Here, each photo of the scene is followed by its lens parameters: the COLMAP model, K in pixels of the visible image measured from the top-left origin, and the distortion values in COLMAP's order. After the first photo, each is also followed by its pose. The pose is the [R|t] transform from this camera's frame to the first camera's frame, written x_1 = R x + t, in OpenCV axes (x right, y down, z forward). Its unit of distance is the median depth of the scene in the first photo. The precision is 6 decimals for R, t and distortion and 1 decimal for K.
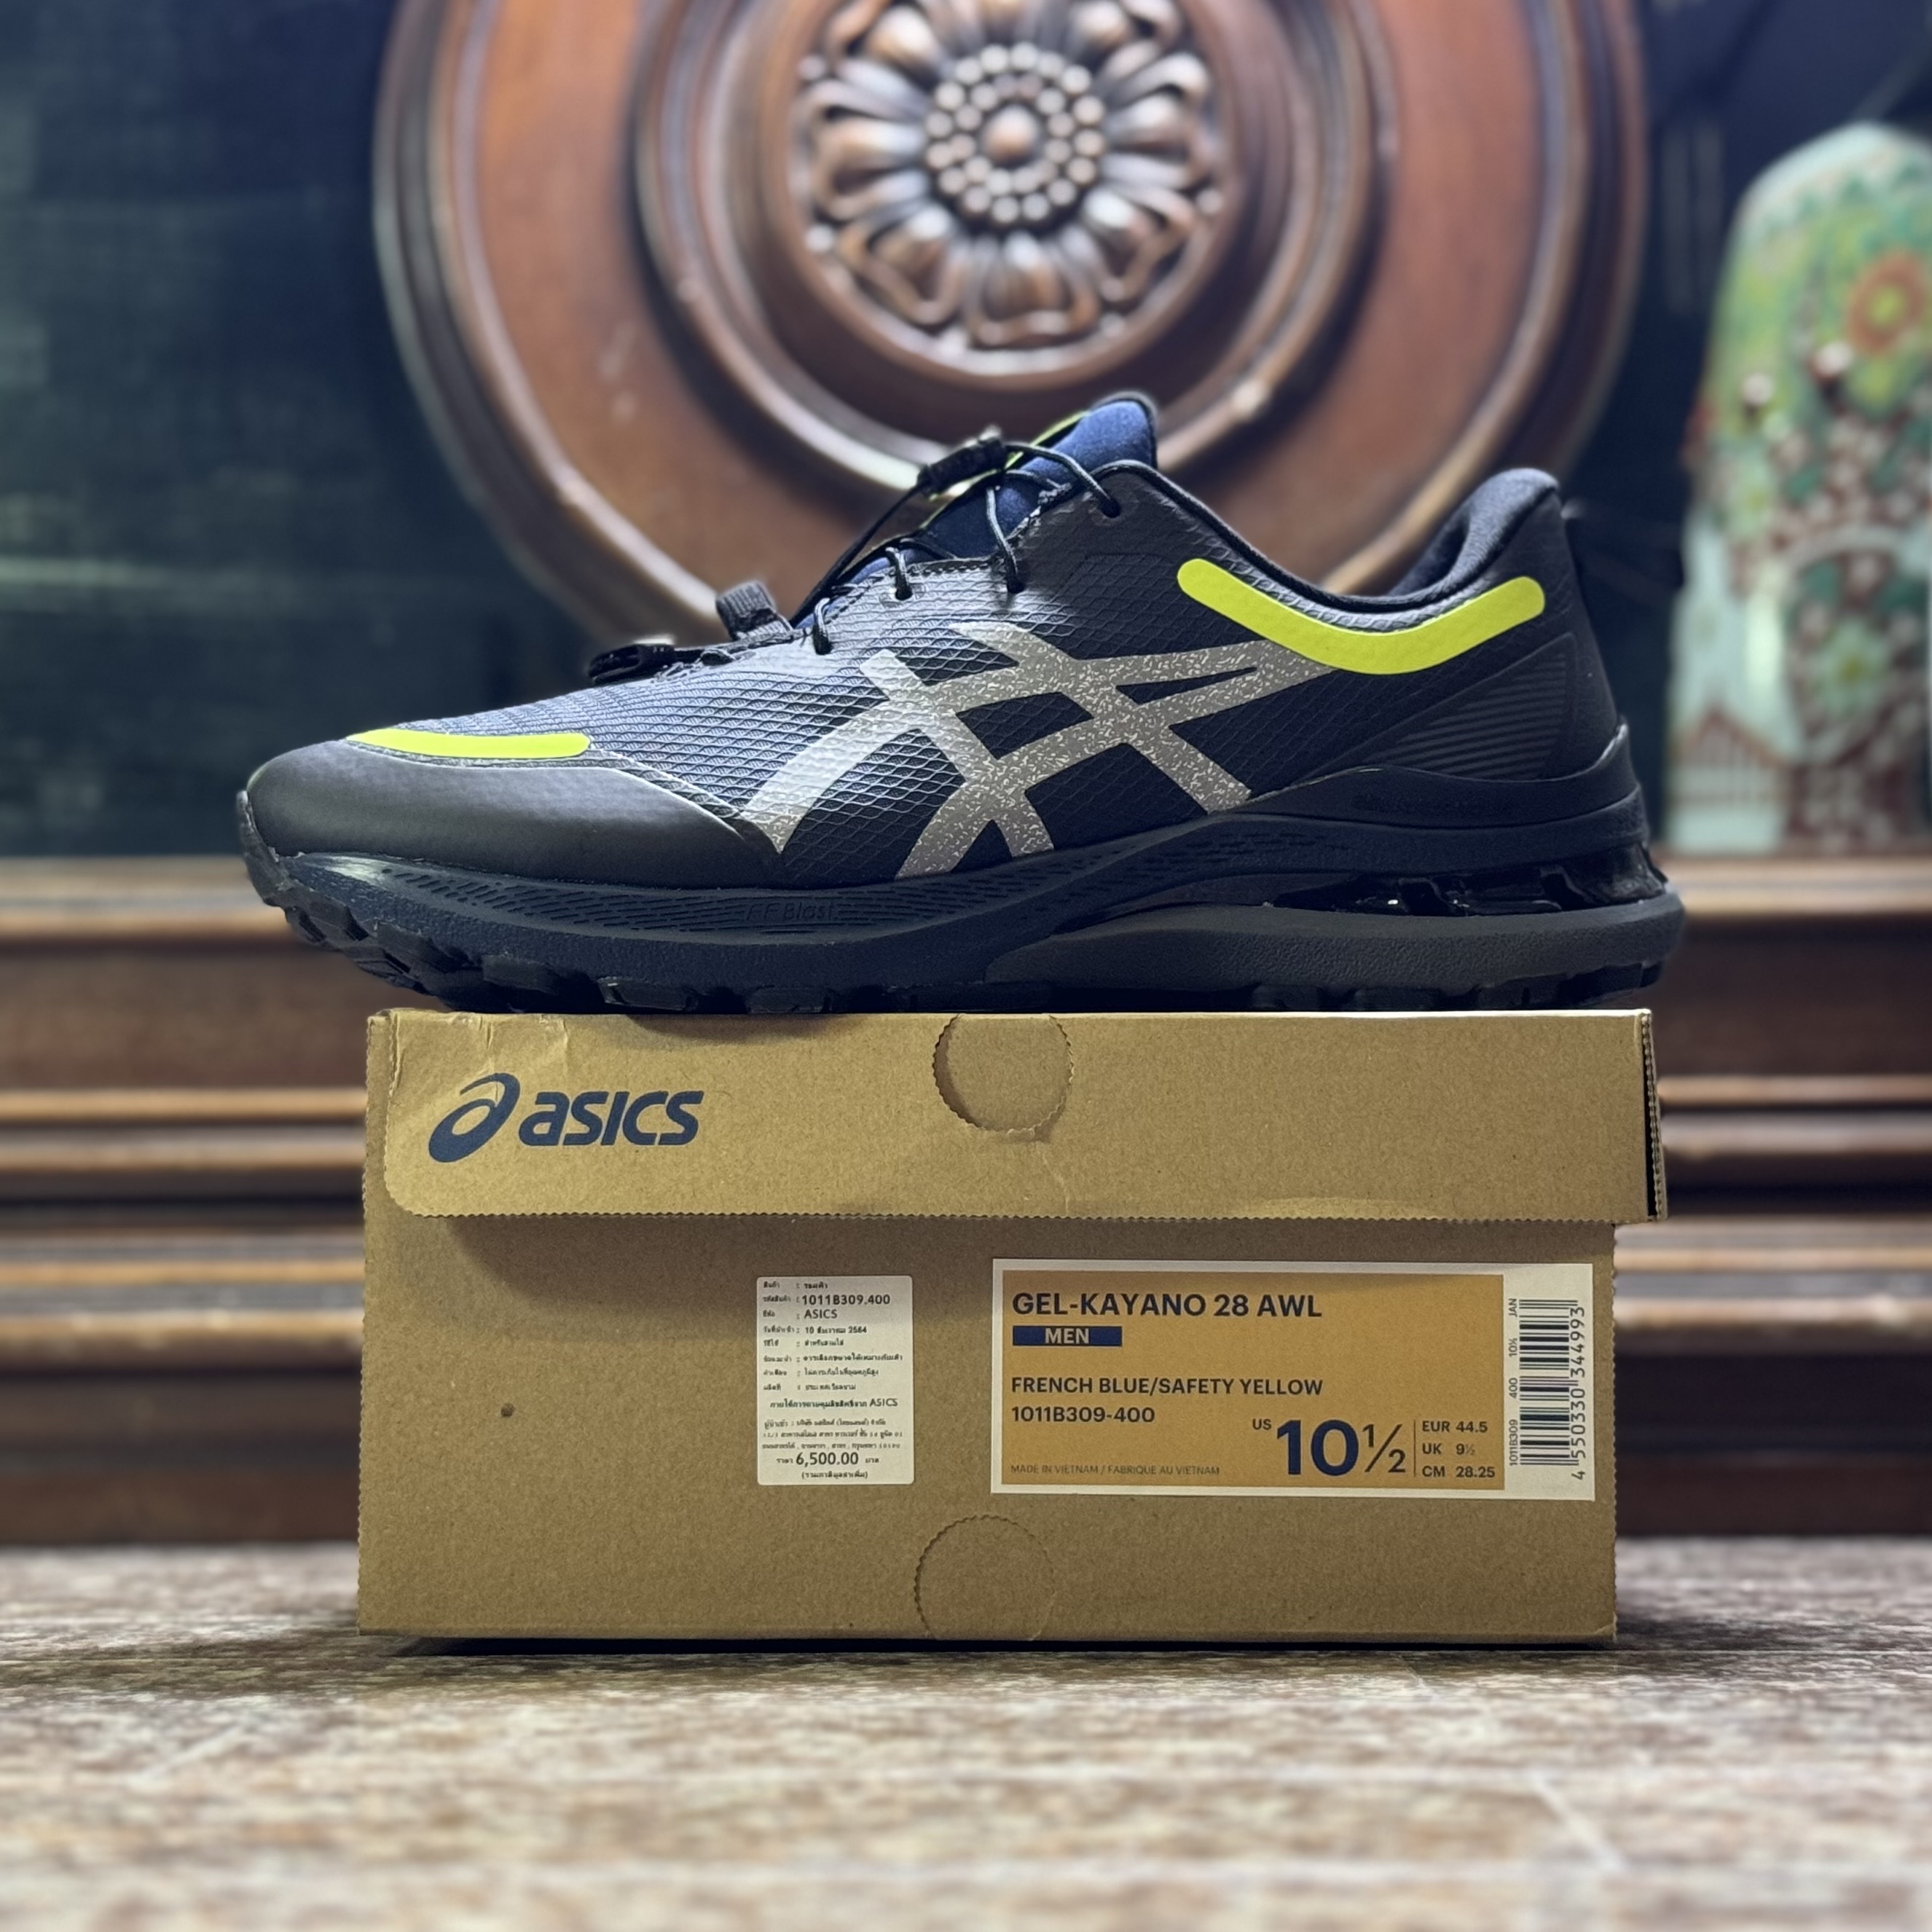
lens RADIAL K [[4005.5, 0, 932.7], [0, 4005.5, 1030.9], [0, 0, 1]] dist [0.091582, 0.112541]
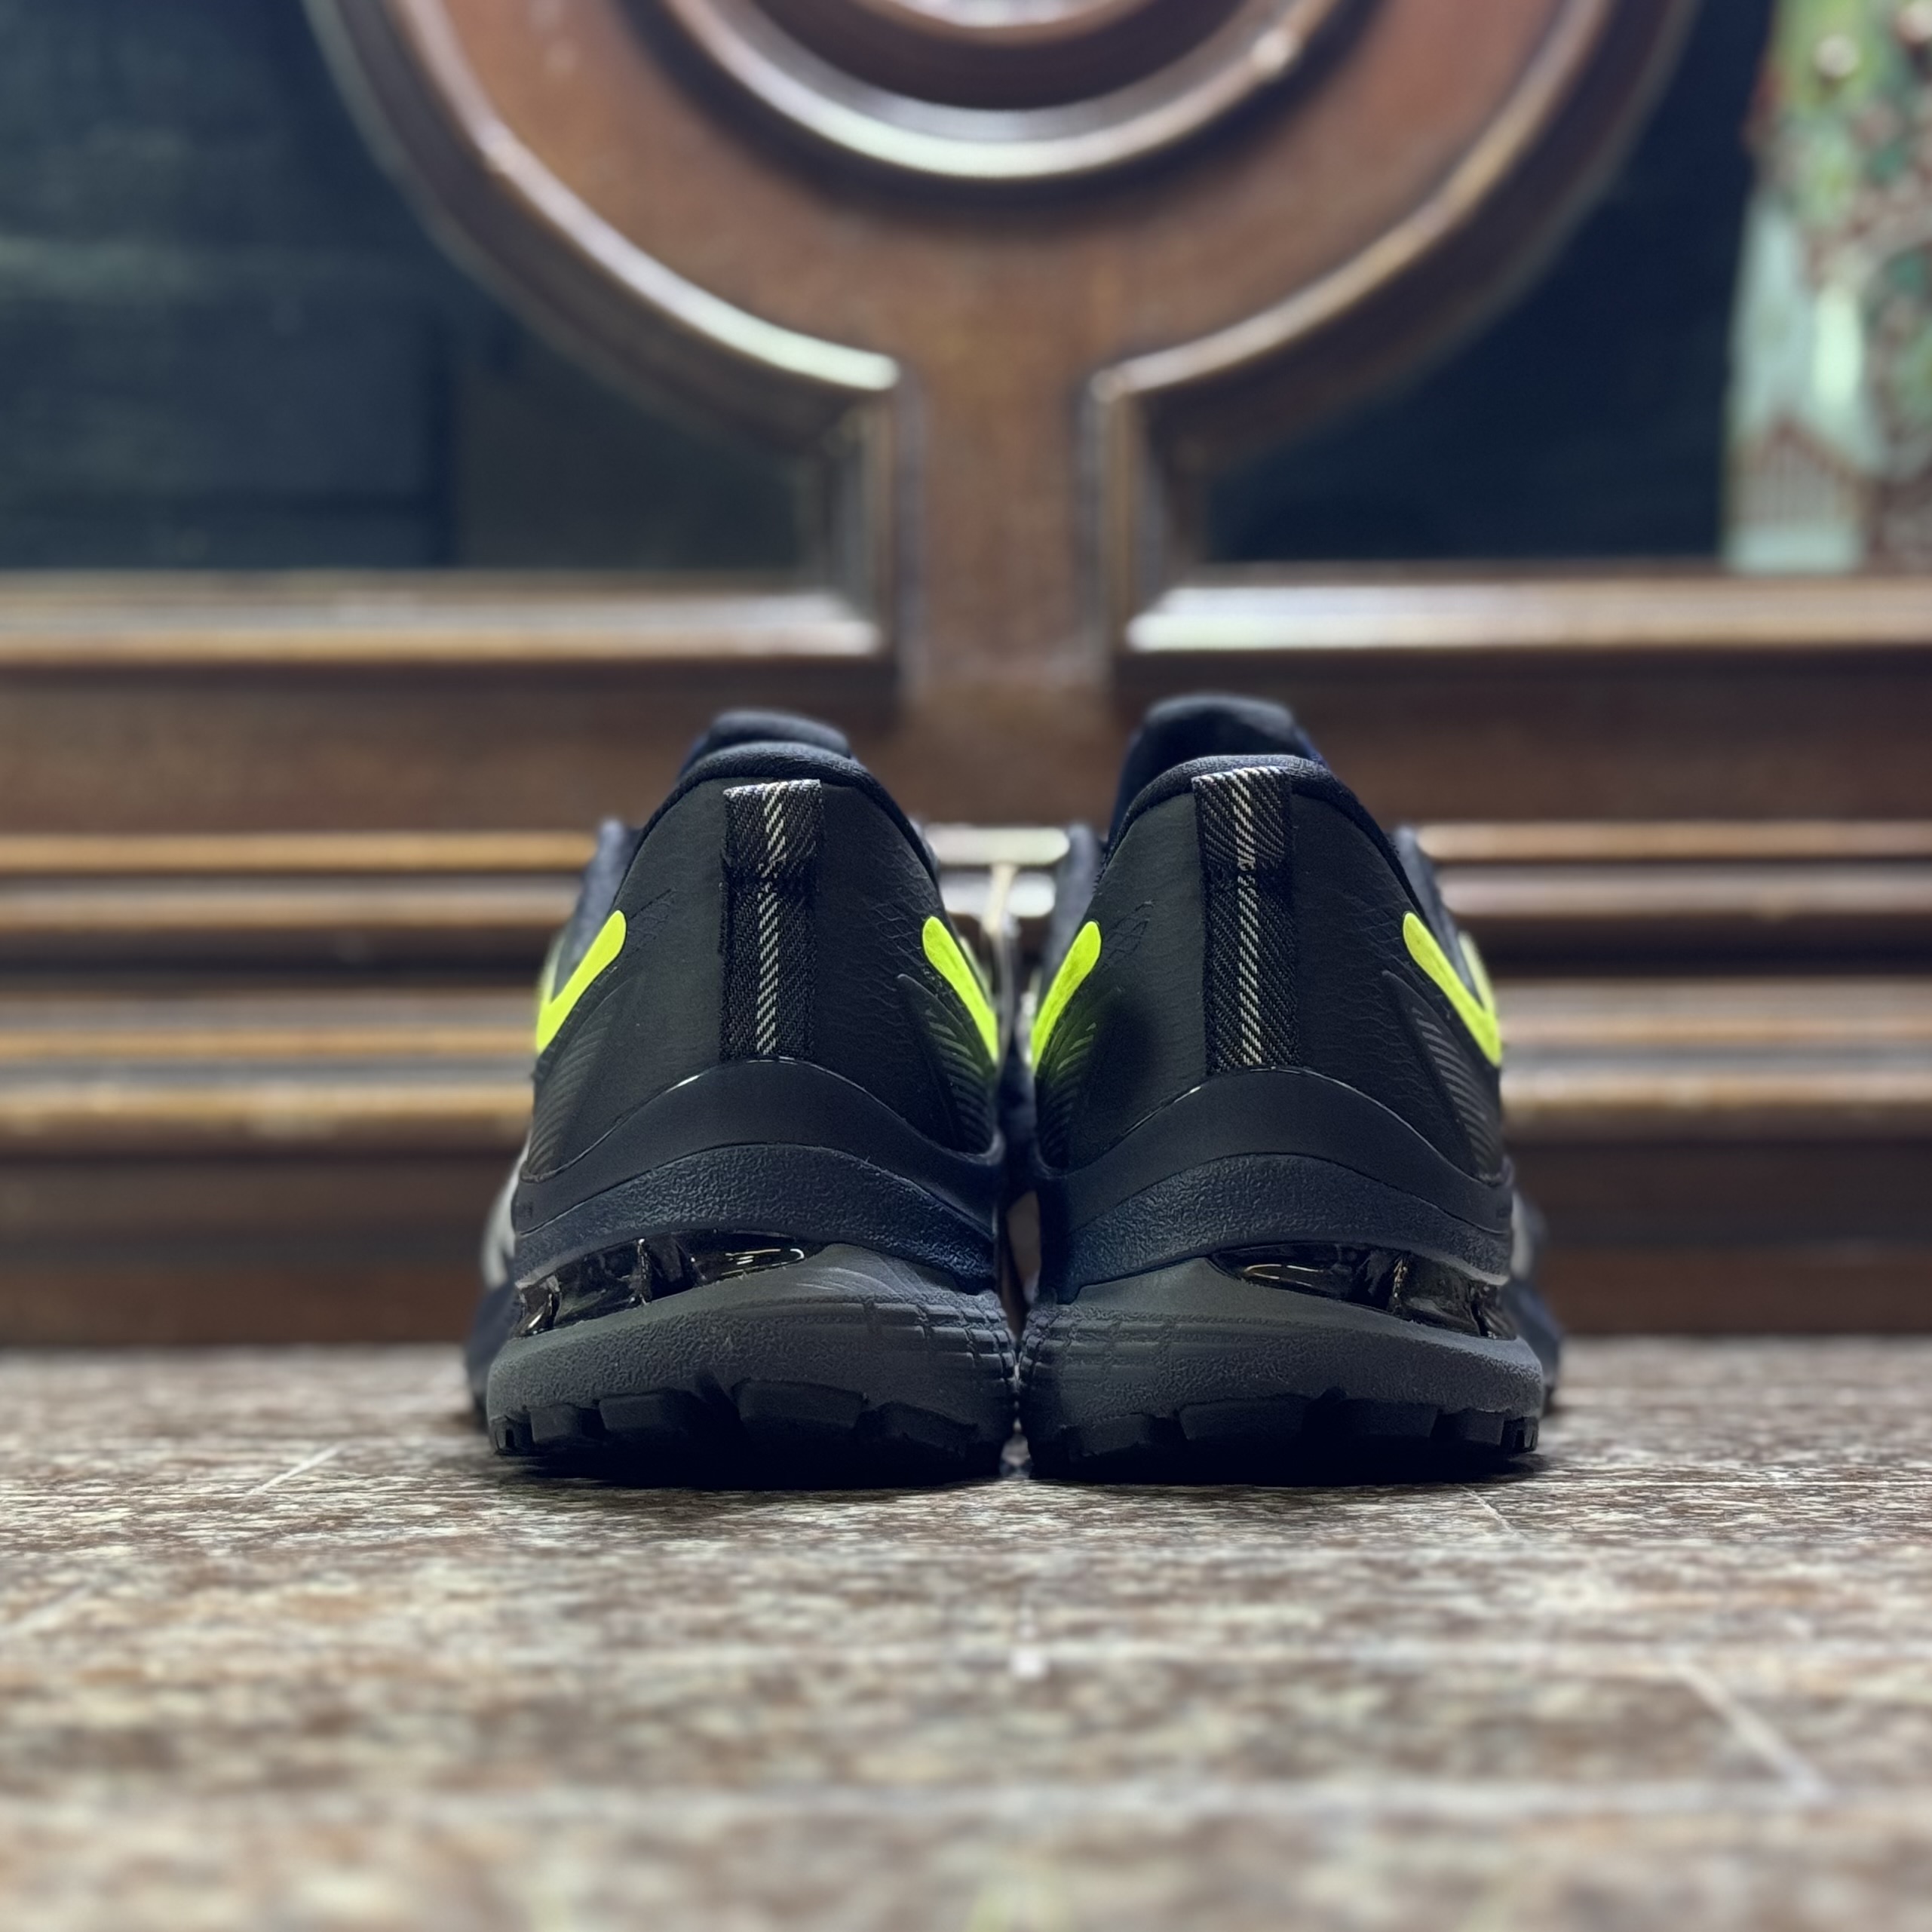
lens RADIAL K [[3945.6, 0, 966.0], [0, 3945.6, 966.0], [0, 0, 1]] dist [0.101116, 0.027263]
pose [[0.999809, -0.000171, 0.019521, -0.008034], [-0.000568, 0.999284, 0.037836, 0.014376], [-0.019513, -0.037840, 0.999093, 0.185956]]
